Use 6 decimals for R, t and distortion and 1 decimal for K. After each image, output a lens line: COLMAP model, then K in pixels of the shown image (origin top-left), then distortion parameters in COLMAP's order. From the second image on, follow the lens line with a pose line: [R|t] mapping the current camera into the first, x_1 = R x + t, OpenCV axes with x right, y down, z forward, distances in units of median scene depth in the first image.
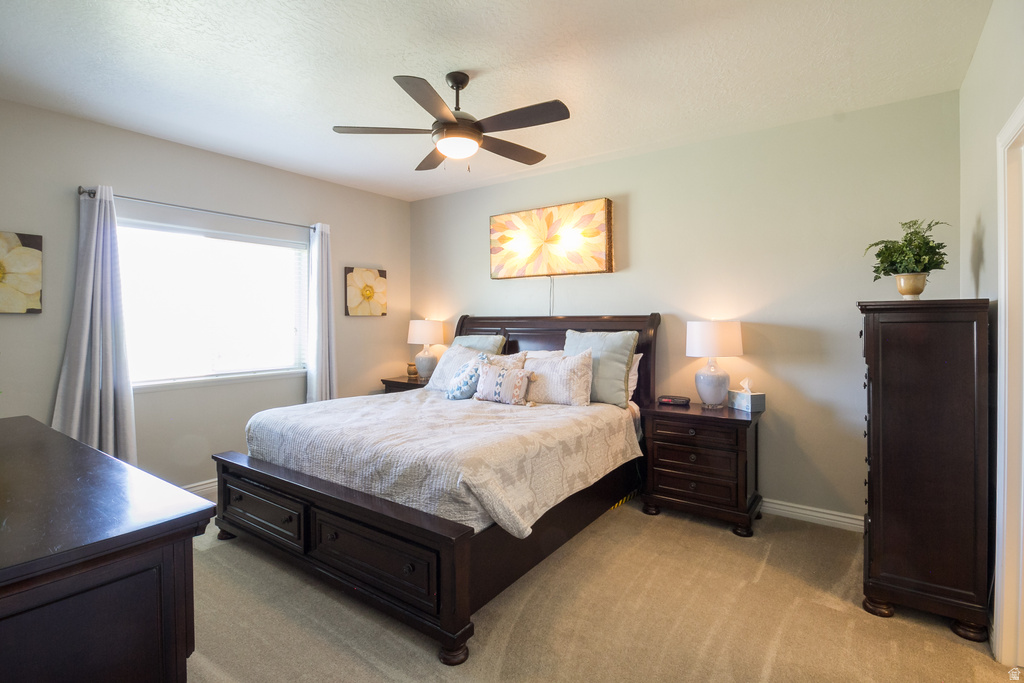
lens RADIAL K [[482.9, 0, 512.0], [0, 482.9, 324.6], [0, 0, 1]] dist [-0.001639, -0.000255]
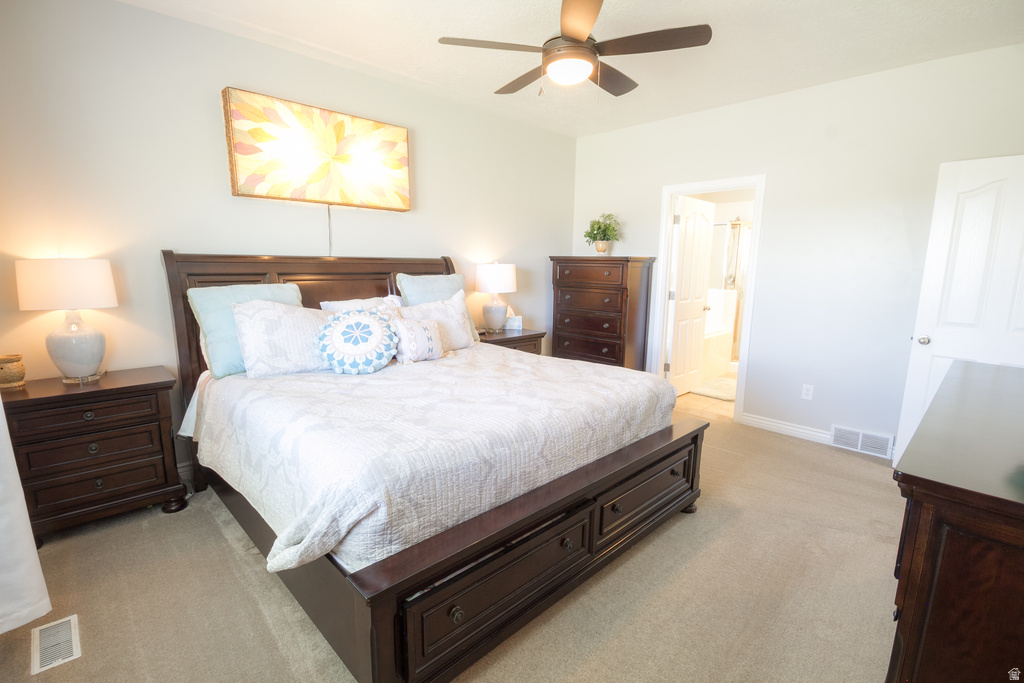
lens RADIAL K [[470.8, 0, 523.8], [0, 470.8, 345.5], [0, 0, 1]] dist [-0.000409, -0.000799]
pose [[0.176300, -0.164254, 0.970535, -0.721997], [-0.003956, 0.985853, 0.167565, -0.004828], [-0.984329, -0.033381, 0.173156, 0.618572]]
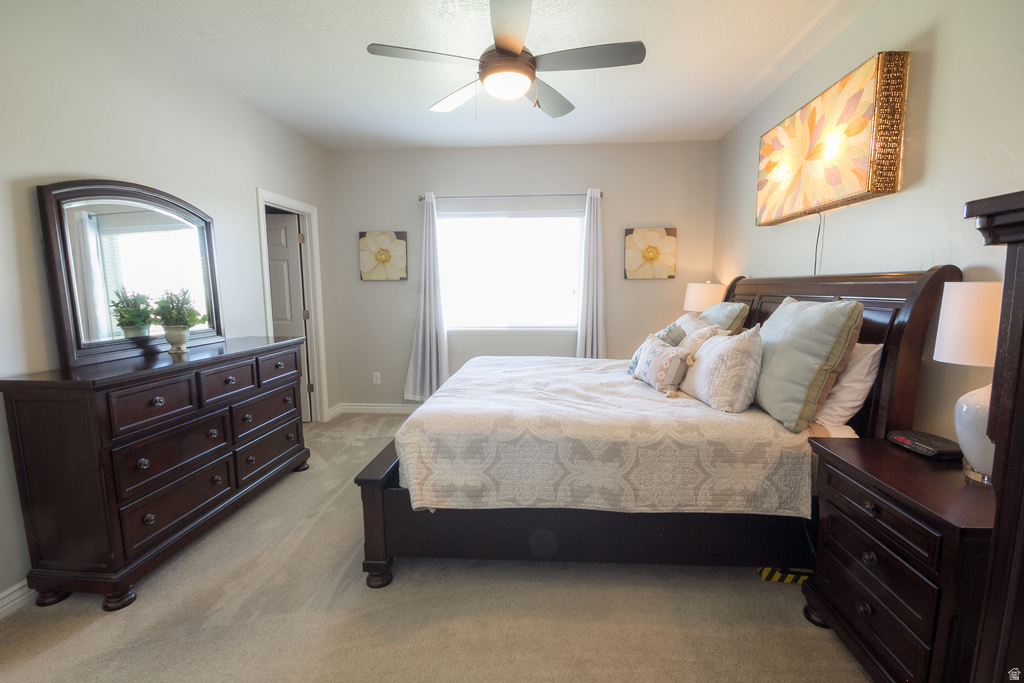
lens RADIAL K [[470.8, 0, 523.8], [0, 470.8, 345.5], [0, 0, 1]] dist [-0.000409, -0.000799]
pose [[0.527076, 0.106646, -0.843100, 0.468569], [-0.003640, 0.992369, 0.123252, -0.000949], [0.849810, -0.061895, 0.523442, 0.371710]]
